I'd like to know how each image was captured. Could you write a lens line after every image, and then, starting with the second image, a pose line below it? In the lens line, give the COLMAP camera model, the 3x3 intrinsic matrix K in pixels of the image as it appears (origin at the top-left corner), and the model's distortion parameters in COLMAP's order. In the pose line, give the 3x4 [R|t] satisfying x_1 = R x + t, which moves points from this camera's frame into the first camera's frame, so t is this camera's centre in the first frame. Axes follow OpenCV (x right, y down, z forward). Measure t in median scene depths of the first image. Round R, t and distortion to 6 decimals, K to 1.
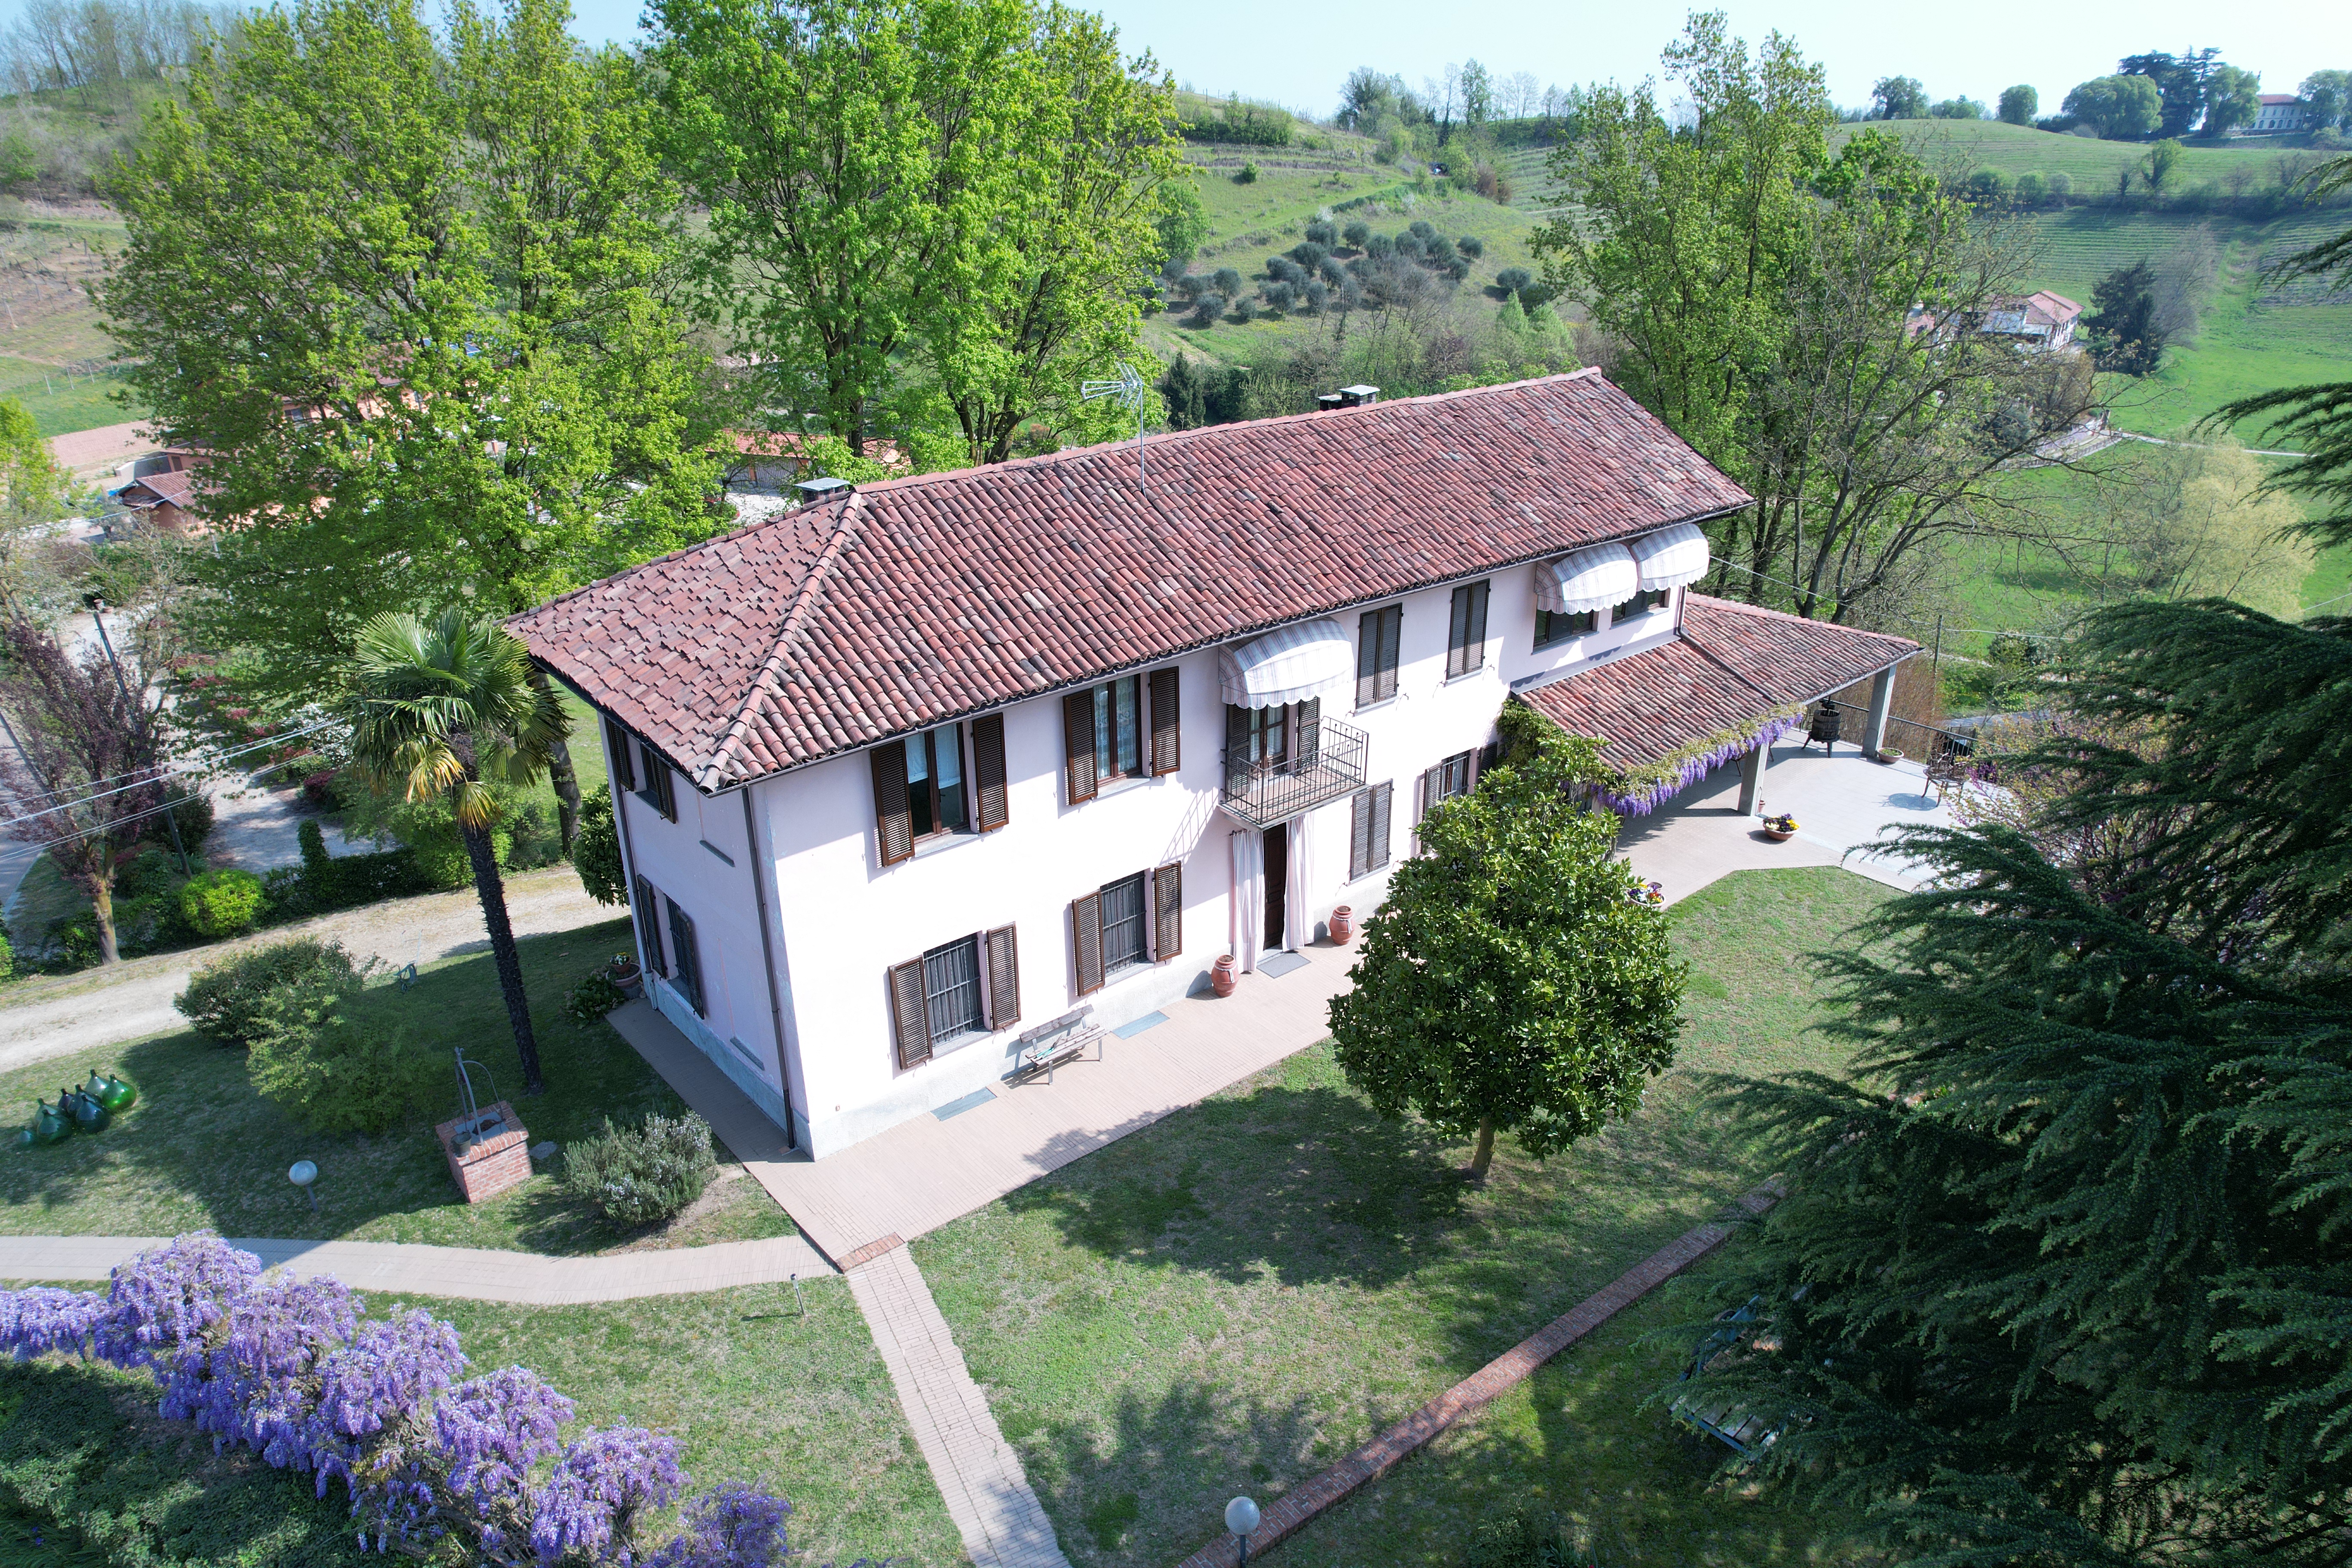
lens RADIAL K [[1492.4, 0, 1181.4], [0, 1492.4, 799.3], [0, 0, 1]] dist [-0.064846, 0.054669]
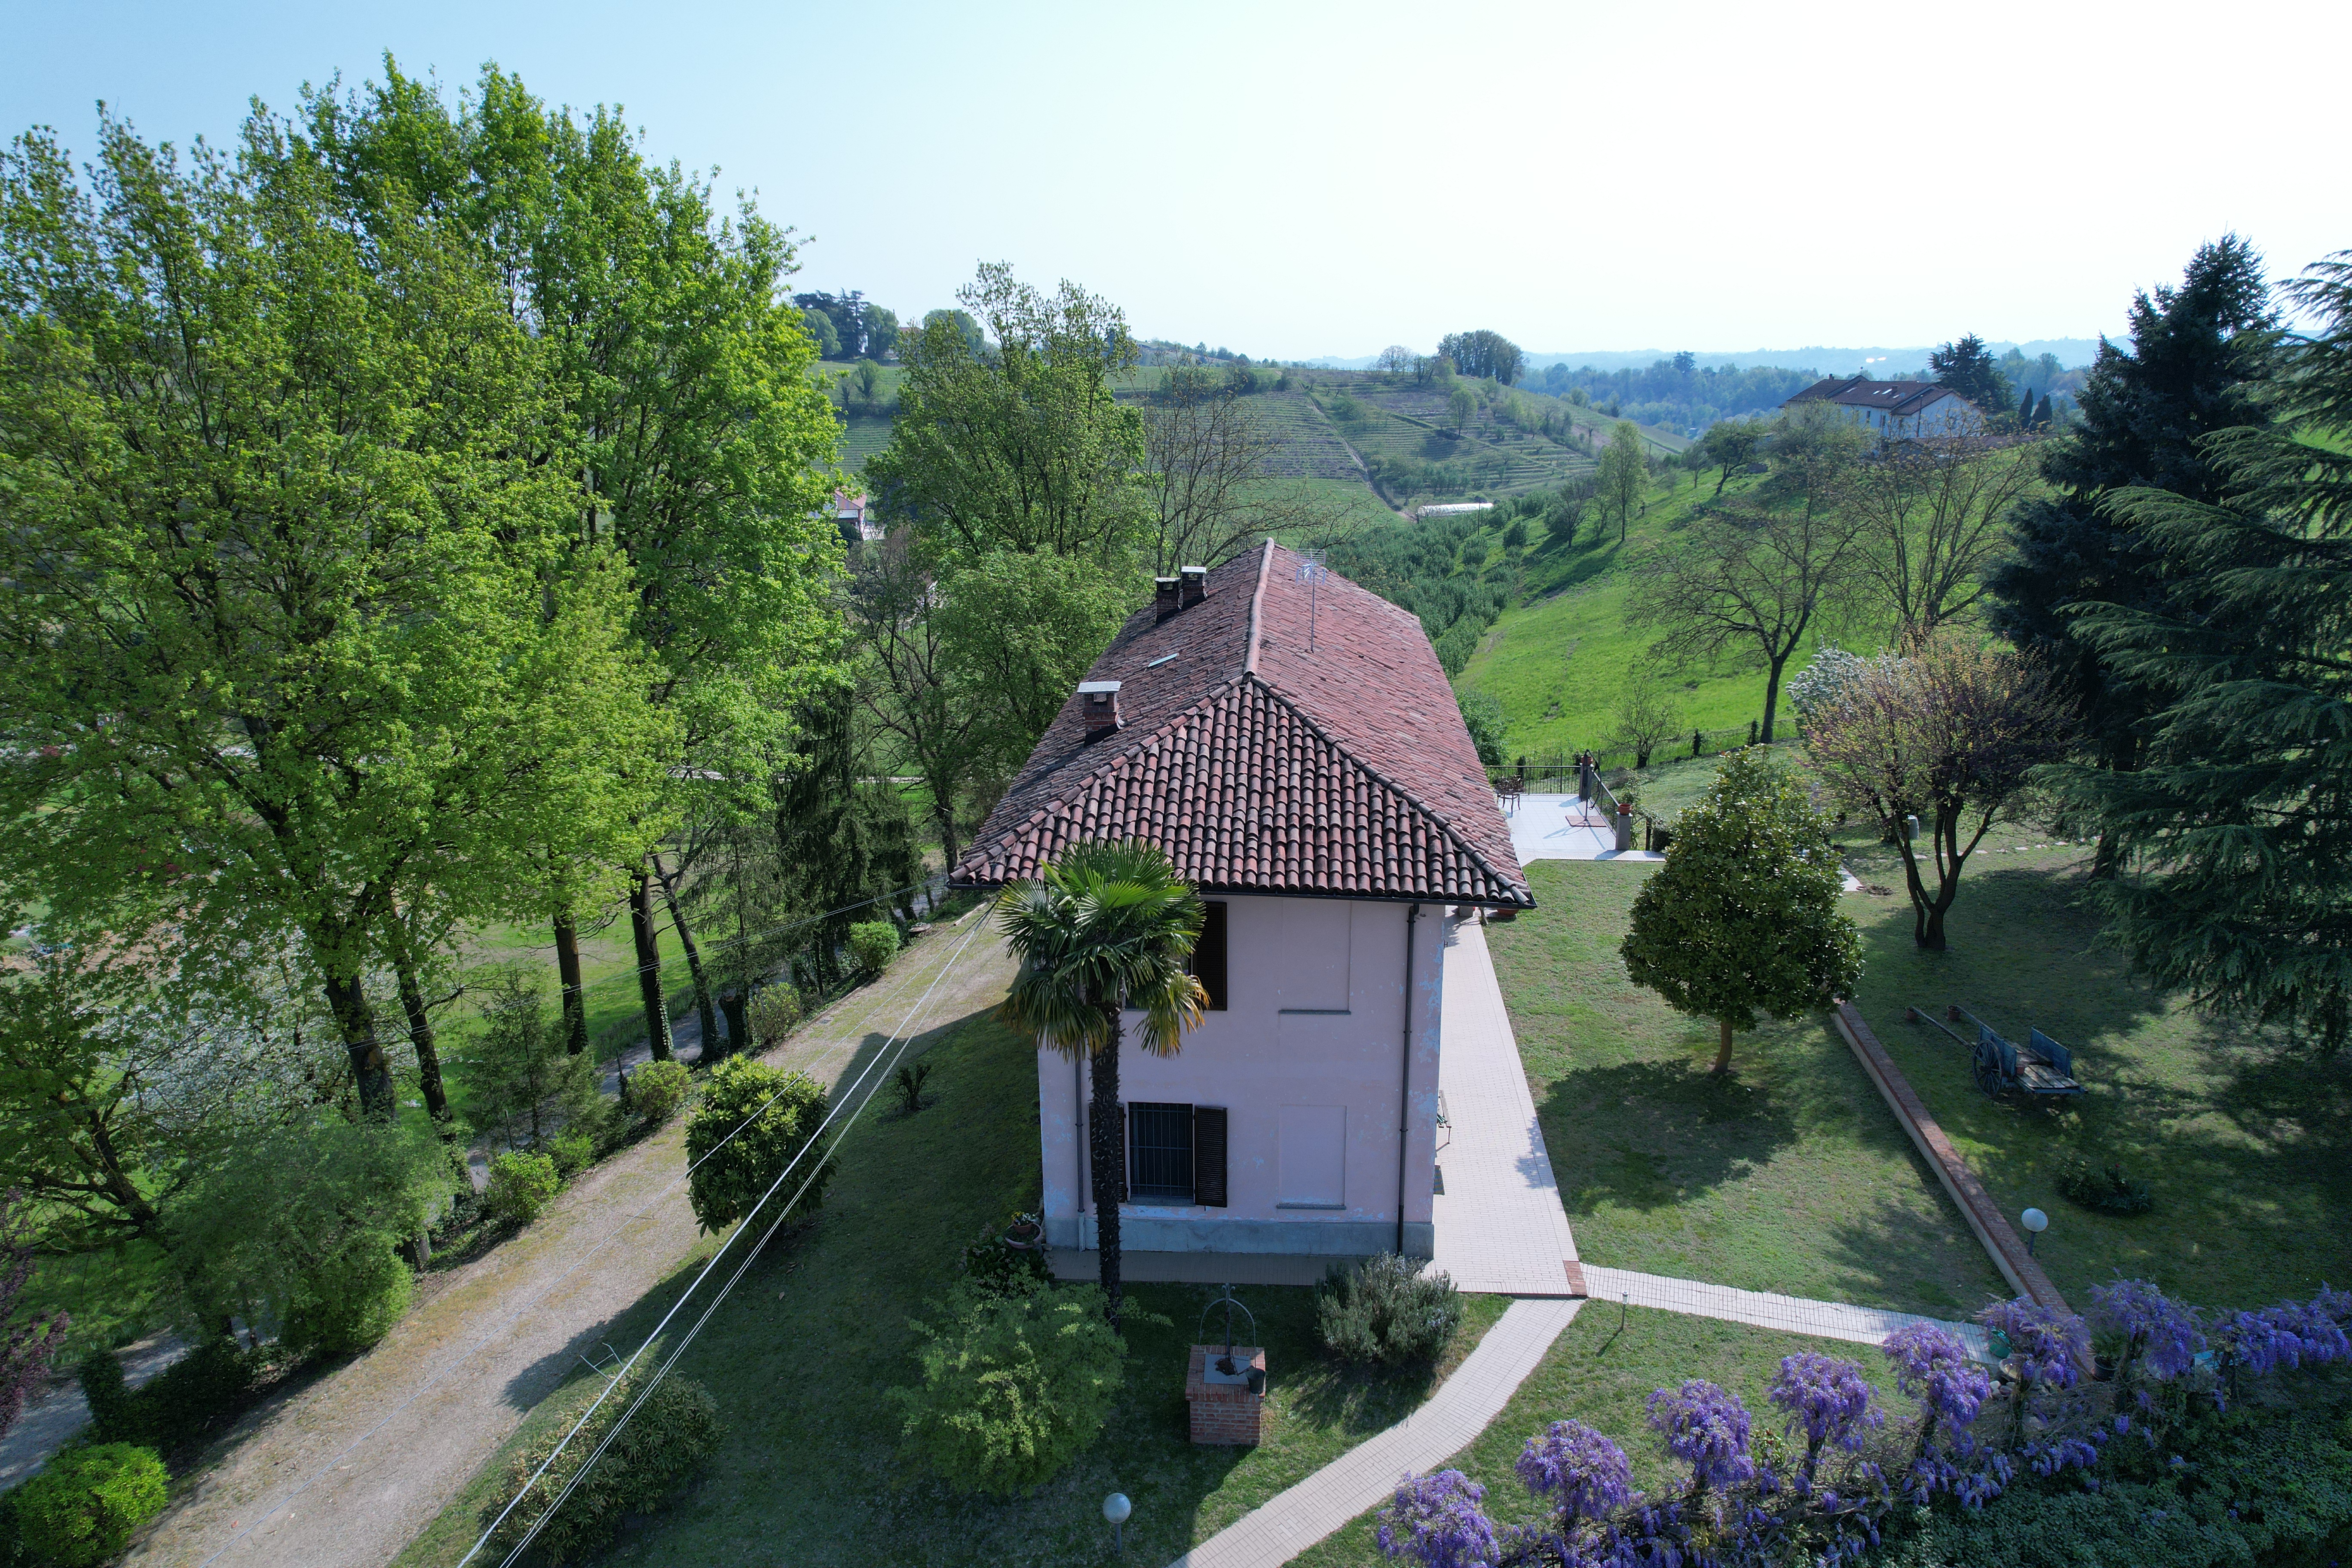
lens RADIAL K [[1492.4, 0, 1181.4], [0, 1492.4, 799.3], [0, 0, 1]] dist [-0.064846, 0.054669]
pose [[0.695945, -0.195648, 0.690928, -1.003790], [0.285191, 0.958339, -0.015893, -0.111022], [-0.659034, 0.208107, 0.722748, 0.241306]]
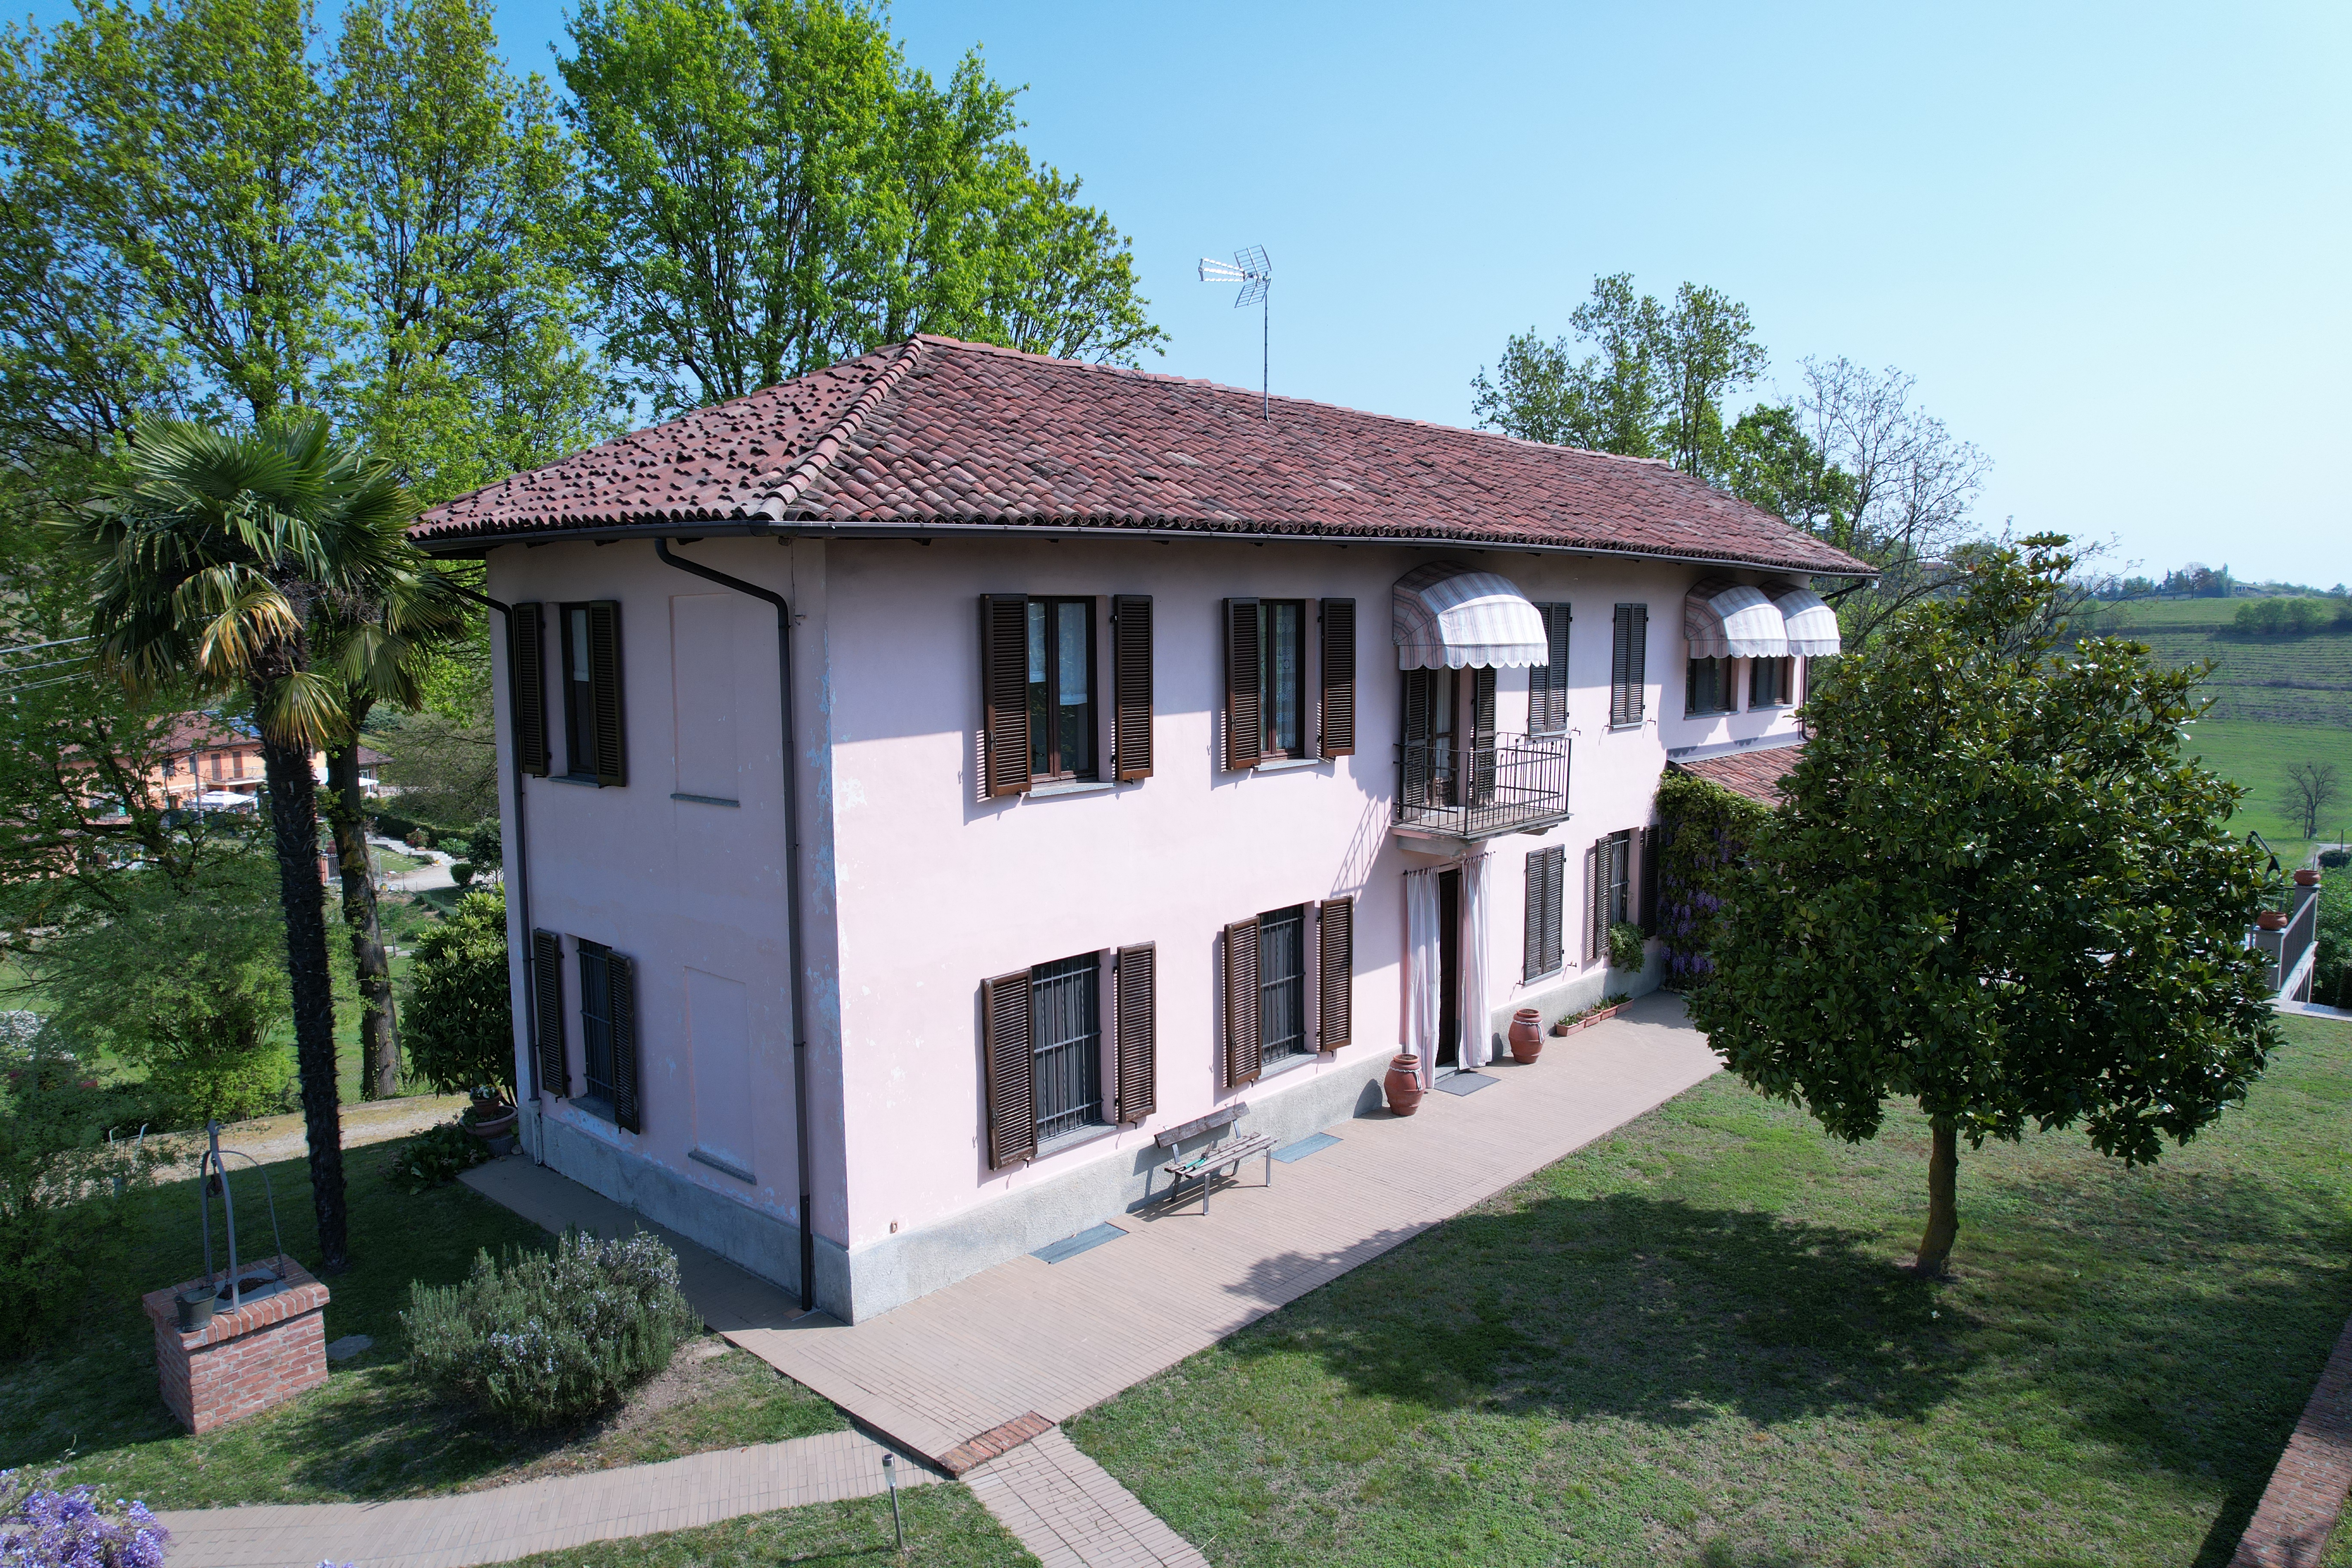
lens RADIAL K [[1502.7, 0, 1176.0], [0, 1502.7, 784.0], [0, 0, 1]] dist [-0.072107, 0.069632]
pose [[0.991167, -0.010773, 0.132178, -0.185045], [0.050017, 0.953457, -0.297351, 0.208129], [-0.122823, 0.301336, 0.945575, 0.353299]]
